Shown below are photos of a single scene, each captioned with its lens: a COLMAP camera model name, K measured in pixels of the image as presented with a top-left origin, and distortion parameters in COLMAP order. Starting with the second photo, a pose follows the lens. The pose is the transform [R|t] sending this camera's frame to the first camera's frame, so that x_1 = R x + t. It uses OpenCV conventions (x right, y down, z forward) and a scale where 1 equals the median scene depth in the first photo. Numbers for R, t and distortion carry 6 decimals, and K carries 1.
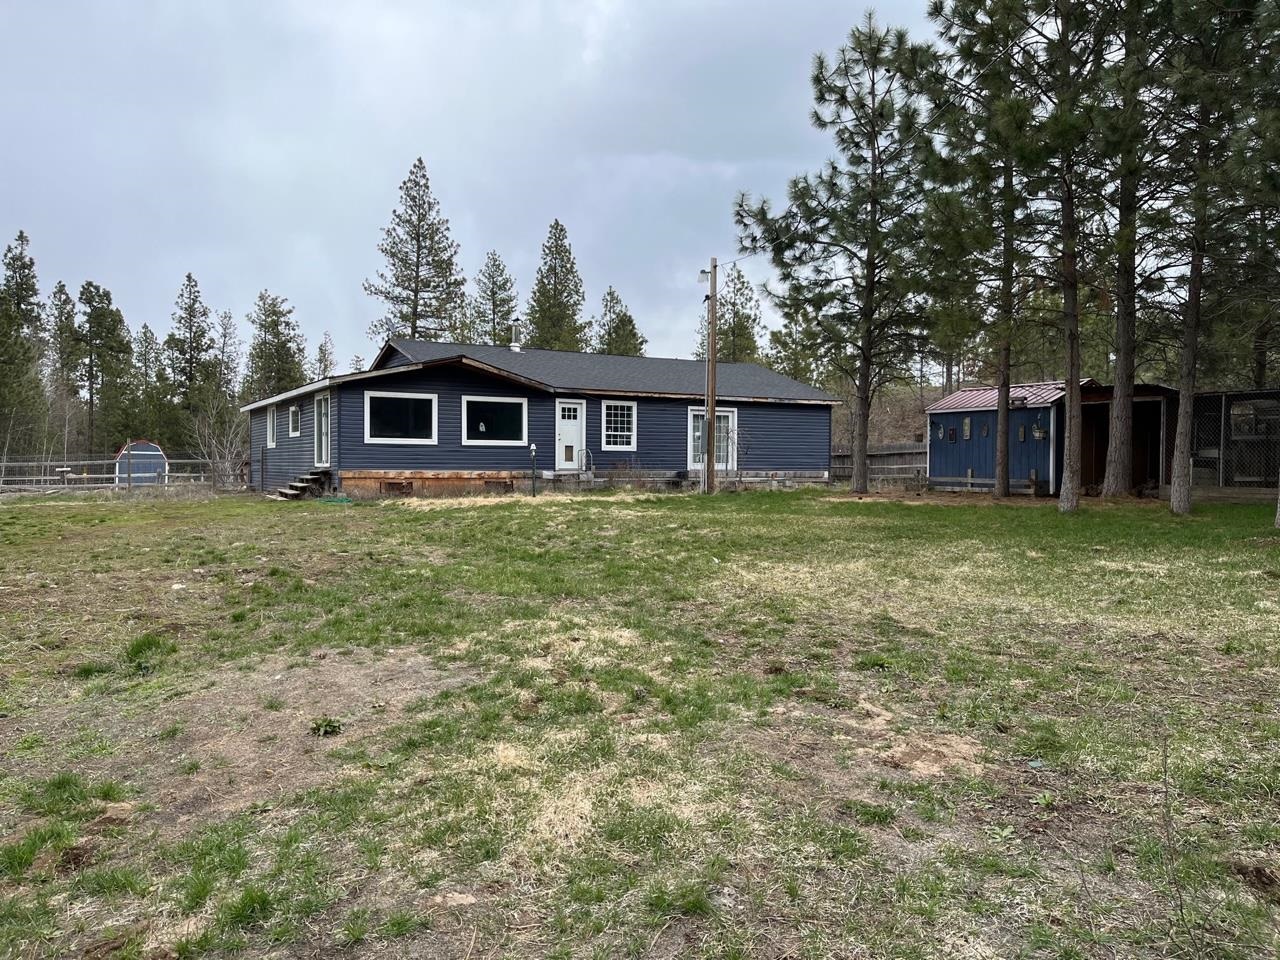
lens RADIAL K [[979.0, 0, 640.6], [0, 979.0, 480.1], [0, 0, 1]] dist [0.033239, -0.022321]
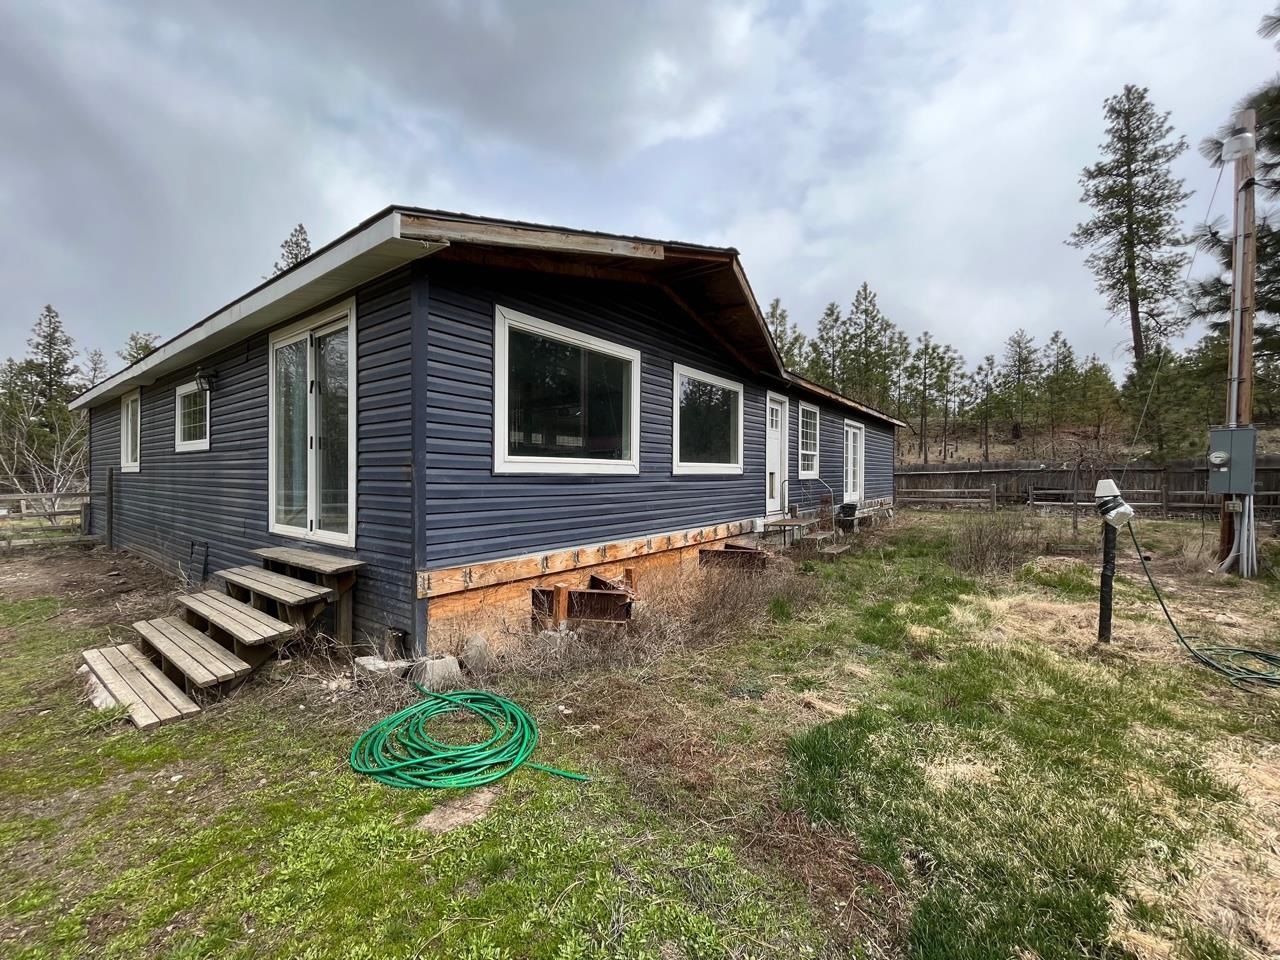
lens RADIAL K [[517.2, 0, 636.7], [0, 517.2, 474.6], [0, 0, 1]] dist [-0.001163, -0.000354]
pose [[0.920178, -0.001601, 0.391496, -0.273968], [0.005646, 0.999942, -0.009181, -0.031754], [-0.391459, 0.010659, 0.920134, 0.747804]]
